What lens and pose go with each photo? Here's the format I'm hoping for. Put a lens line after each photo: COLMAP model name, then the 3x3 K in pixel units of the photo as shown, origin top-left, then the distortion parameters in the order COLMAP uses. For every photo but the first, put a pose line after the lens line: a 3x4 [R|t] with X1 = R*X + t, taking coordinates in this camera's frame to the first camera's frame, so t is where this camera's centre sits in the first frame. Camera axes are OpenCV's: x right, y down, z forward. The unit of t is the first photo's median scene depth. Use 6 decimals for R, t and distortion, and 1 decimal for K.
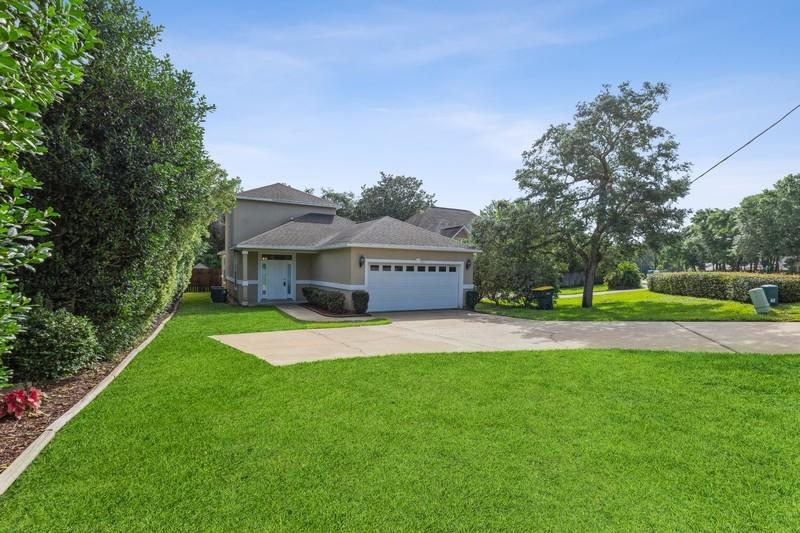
lens RADIAL K [[381.0, 0, 400.7], [0, 381.0, 285.5], [0, 0, 1]] dist [0.002029, 0.000202]
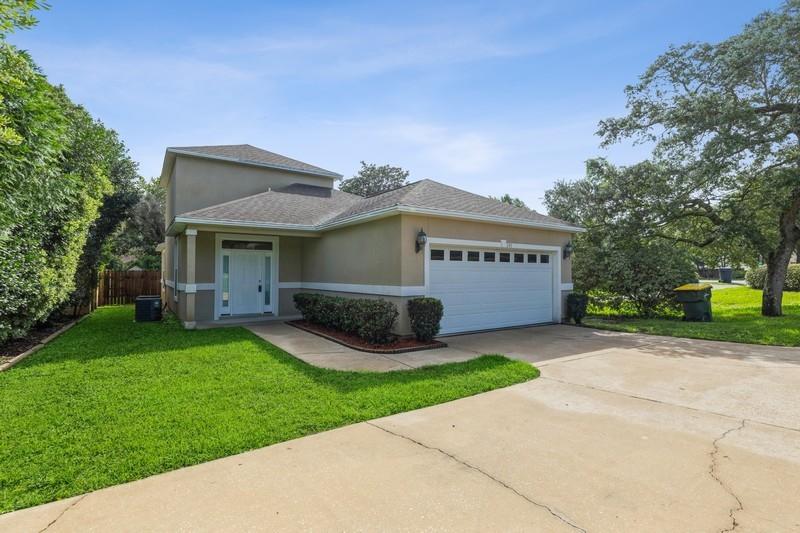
lens RADIAL K [[381.0, 0, 403.3], [0, 381.0, 267.0], [0, 0, 1]] dist [0.002029, 0.000202]
pose [[0.994507, -0.013488, 0.103794, -0.154335], [0.019933, 0.997920, -0.061304, 0.003555], [-0.102752, 0.063036, 0.992708, 0.406156]]
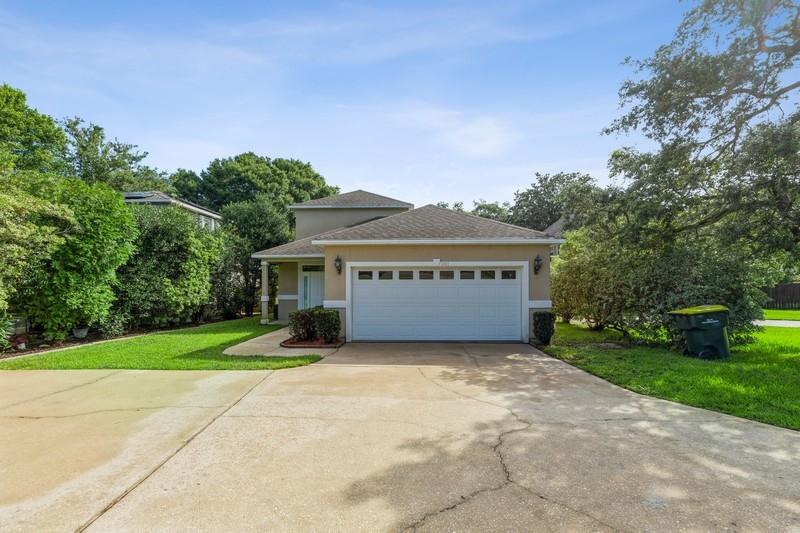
lens RADIAL K [[359.1, 0, 403.4], [0, 359.1, 288.5], [0, 0, 1]] dist [0.007988, -0.002050]
pose [[0.869273, -0.014317, -0.494124, 0.266953], [-0.004764, 0.999291, -0.037334, 0.000460], [0.494309, 0.034807, 0.868589, 0.426628]]
